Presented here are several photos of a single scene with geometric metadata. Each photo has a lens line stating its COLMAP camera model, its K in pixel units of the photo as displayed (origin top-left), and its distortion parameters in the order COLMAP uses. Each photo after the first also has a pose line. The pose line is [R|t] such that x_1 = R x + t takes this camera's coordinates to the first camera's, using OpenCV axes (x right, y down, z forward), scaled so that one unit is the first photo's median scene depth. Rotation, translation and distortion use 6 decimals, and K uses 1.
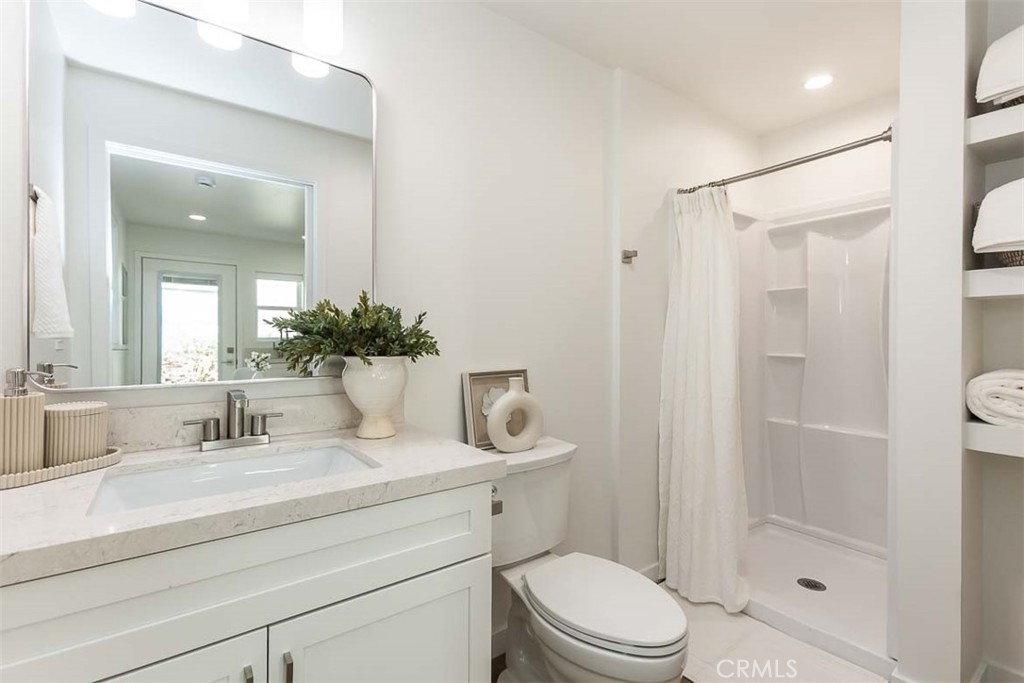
lens RADIAL K [[460.2, 0, 506.3], [0, 460.2, 333.3], [0, 0, 1]] dist [-0.001156, 0.000013]
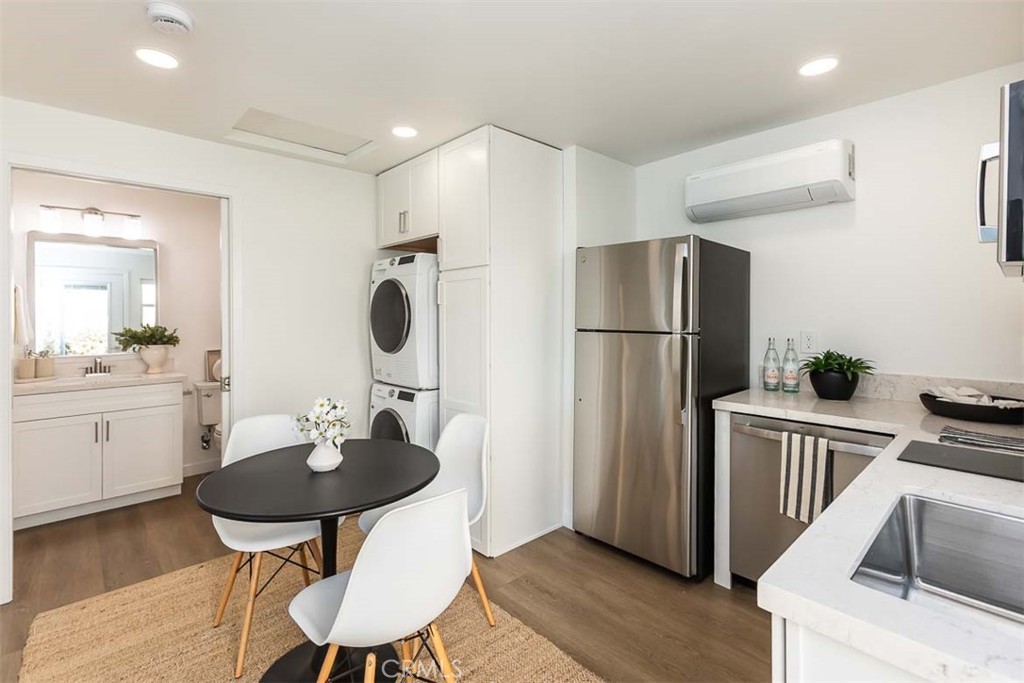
lens RADIAL K [[469.1, 0, 508.8], [0, 469.1, 321.4], [0, 0, 1]] dist [-0.000290, -0.000062]
pose [[0.991886, -0.006006, 0.126990, 1.567143], [0.004087, 0.999874, 0.015363, -0.135238], [-0.127066, -0.014719, 0.991785, -2.205768]]
